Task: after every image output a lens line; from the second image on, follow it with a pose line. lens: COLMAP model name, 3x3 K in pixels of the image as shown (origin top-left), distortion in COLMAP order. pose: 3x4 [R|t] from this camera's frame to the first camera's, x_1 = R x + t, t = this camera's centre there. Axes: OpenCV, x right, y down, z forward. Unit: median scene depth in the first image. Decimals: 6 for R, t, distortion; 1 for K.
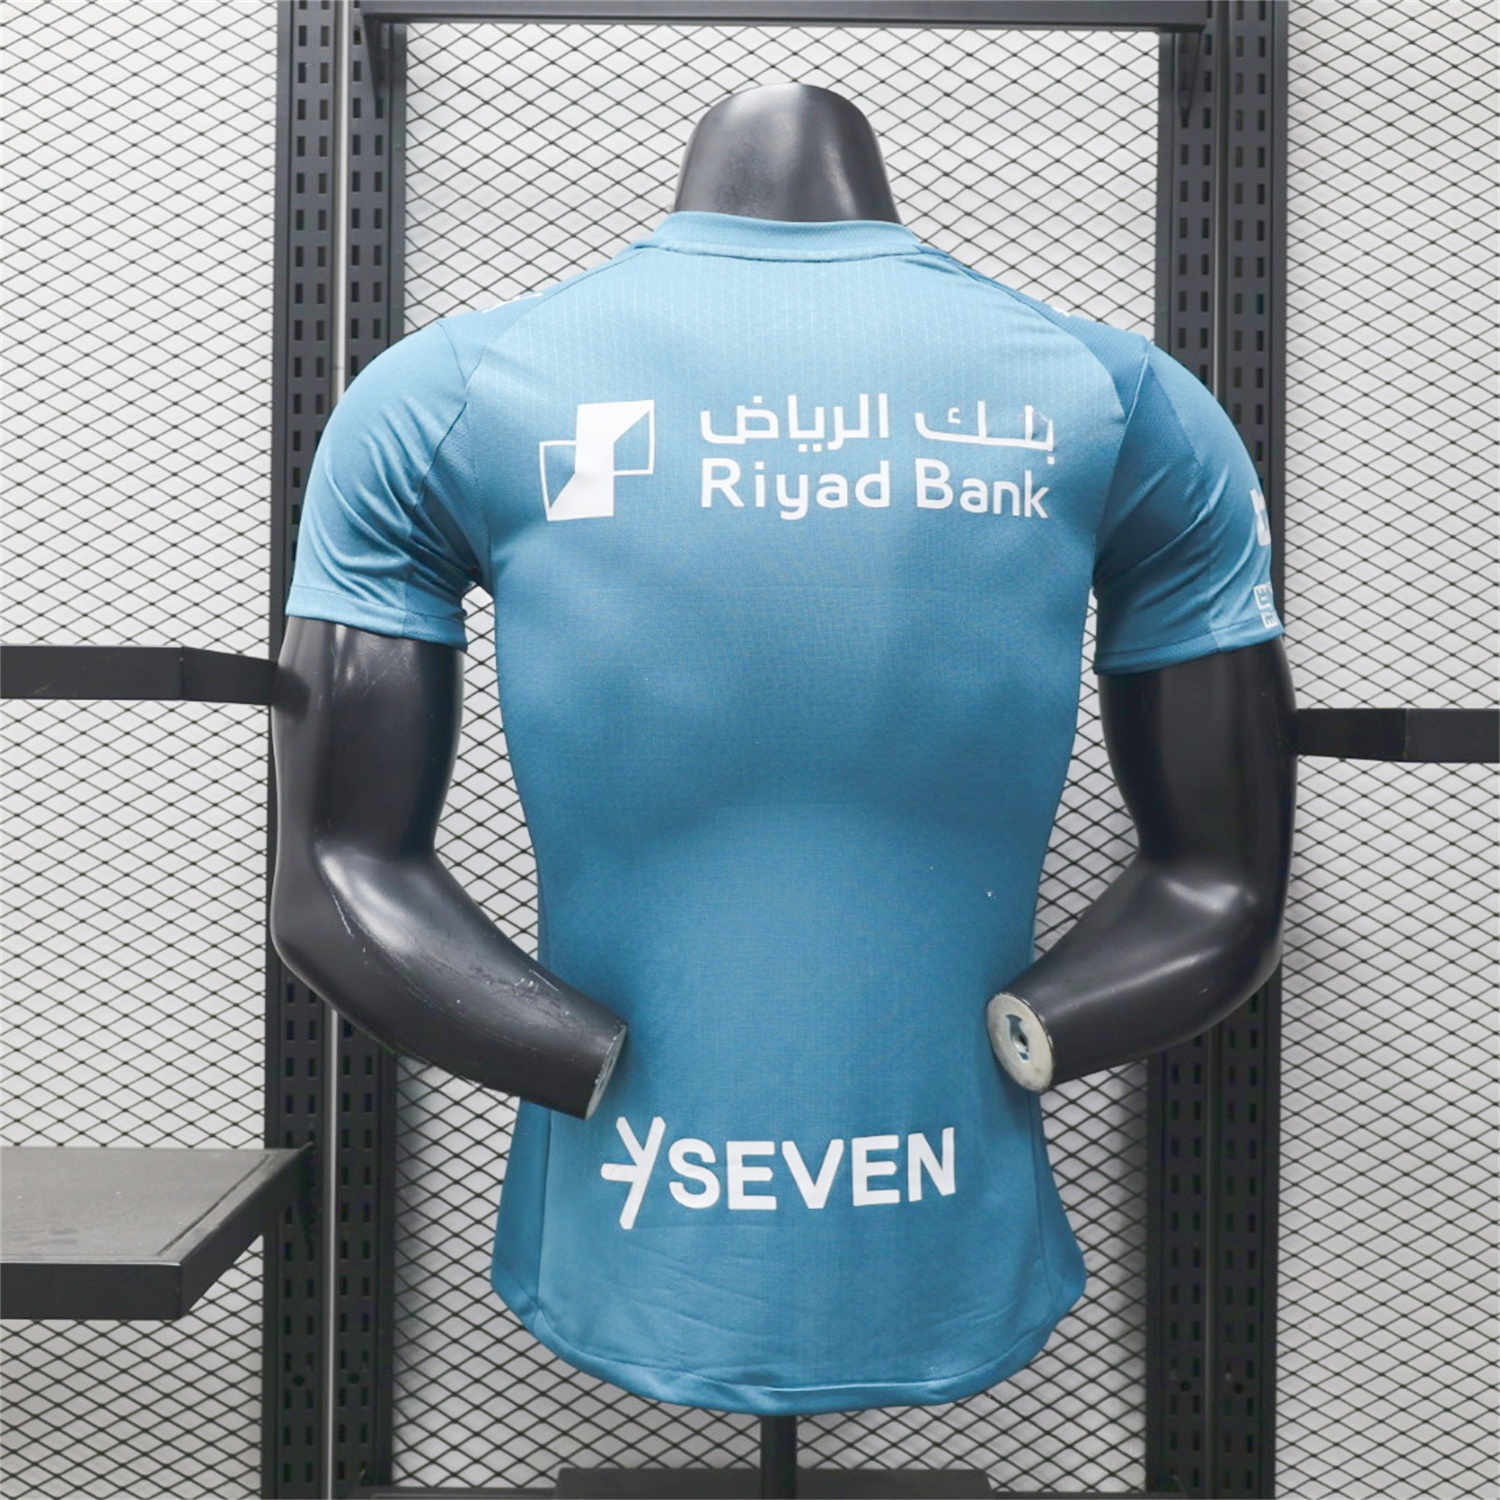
lens RADIAL K [[1989.2, 0, 750.0], [0, 1989.2, 750.0], [0, 0, 1]] dist [0.009560, -0.002390]
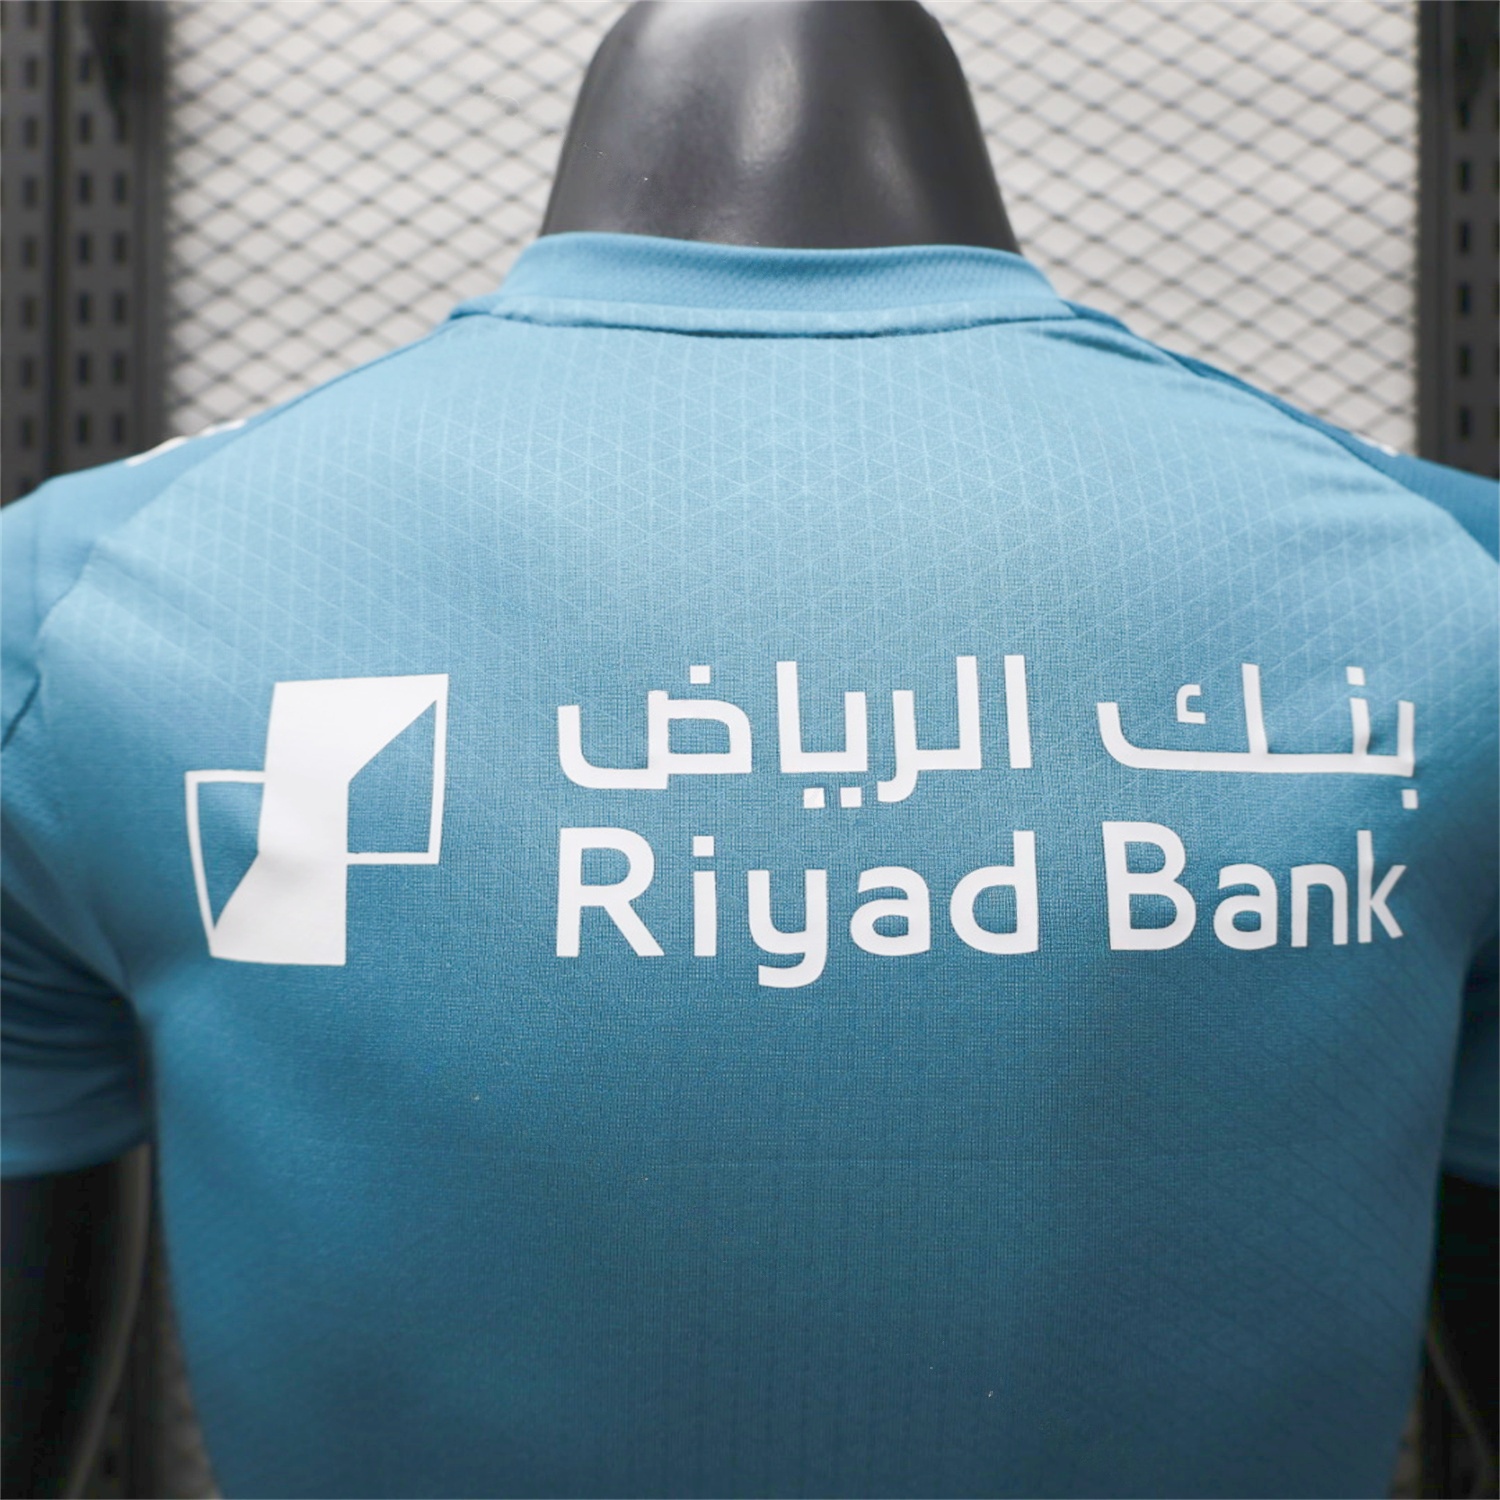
lens RADIAL K [[1308.0, 0, 751.3], [0, 1308.0, 743.0], [0, 0, 1]] dist [0.001893, 0.013093]
pose [[0.999417, -0.007372, -0.033339, 0.022704], [0.007445, 0.999970, 0.002069, -0.162415], [0.033323, -0.002316, 0.999442, 0.736420]]
